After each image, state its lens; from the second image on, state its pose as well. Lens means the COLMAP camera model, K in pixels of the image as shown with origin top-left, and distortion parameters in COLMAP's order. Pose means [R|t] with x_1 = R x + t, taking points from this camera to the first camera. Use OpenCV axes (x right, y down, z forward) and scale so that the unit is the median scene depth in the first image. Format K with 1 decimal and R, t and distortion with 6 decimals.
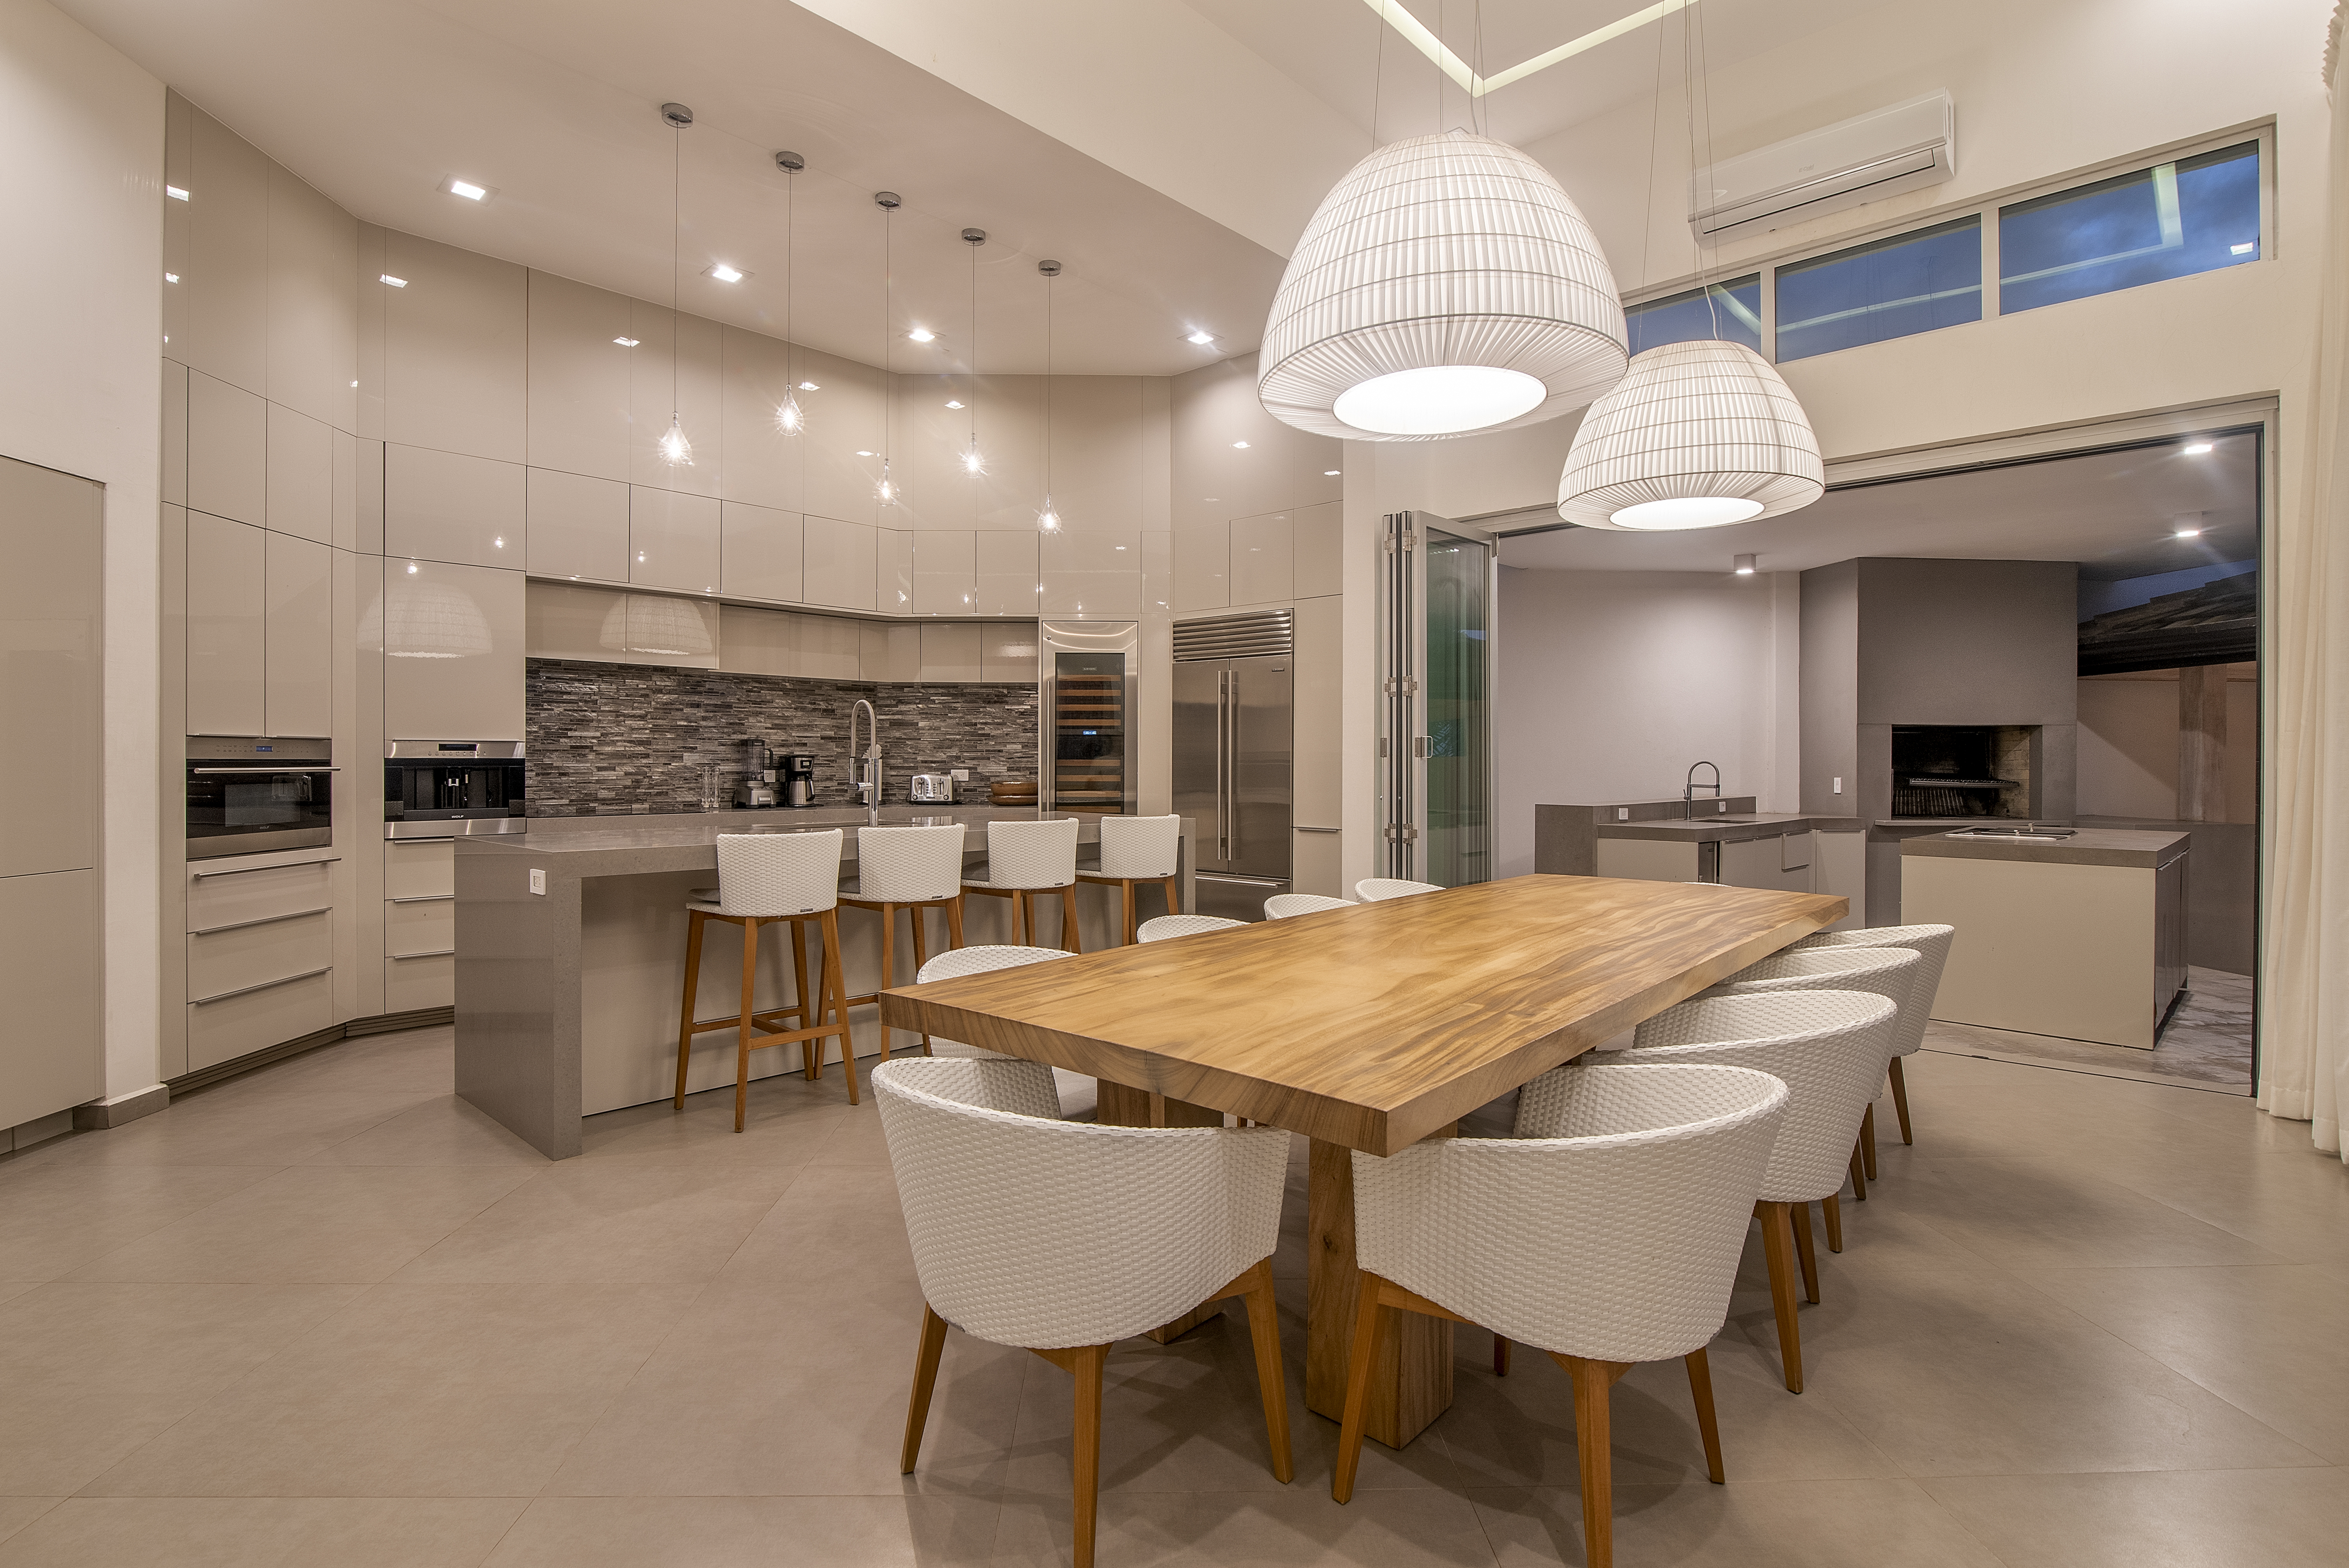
lens RADIAL K [[1140.7, 0, 1185.9], [0, 1140.7, 759.5], [0, 0, 1]] dist [-0.017648, -0.000118]
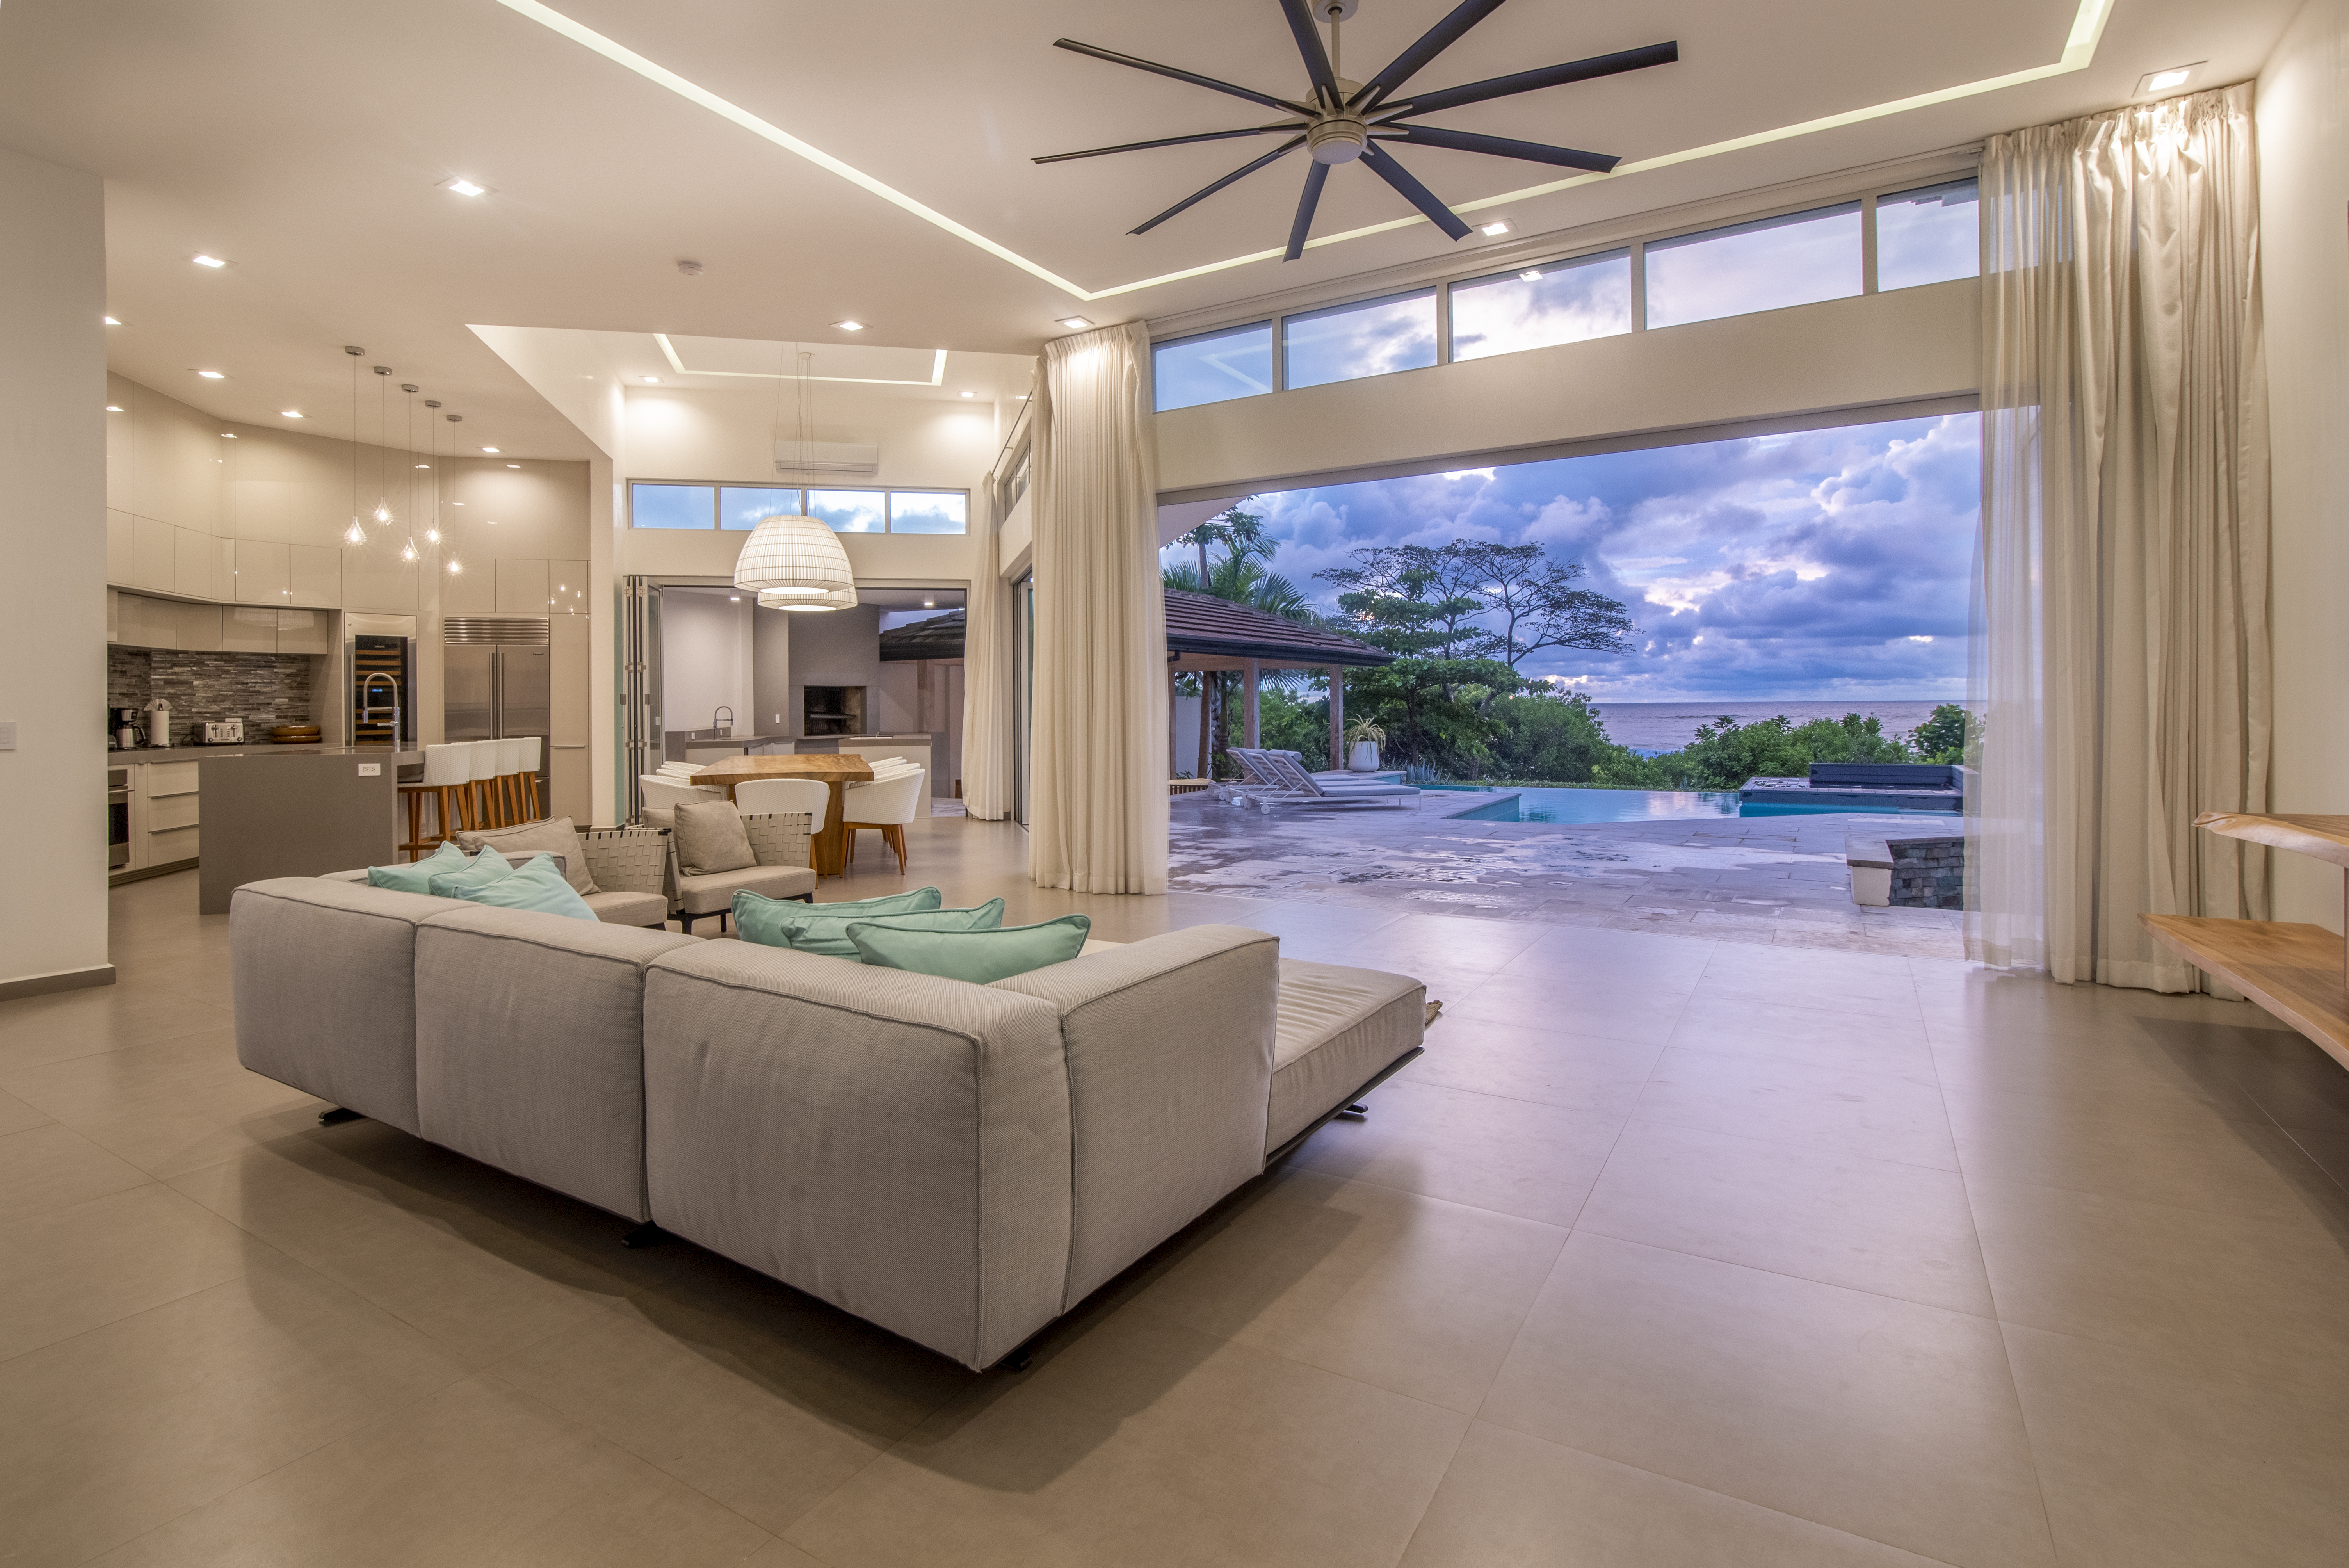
lens RADIAL K [[1130.0, 0, 1150.3], [0, 1130.0, 713.1], [0, 0, 1]] dist [-0.019133, -0.000042]
pose [[0.555458, -0.015093, 0.831407, -0.671742], [0.012277, 0.999875, 0.009949, 0.003358], [-0.831454, 0.004681, 0.555574, -0.566066]]
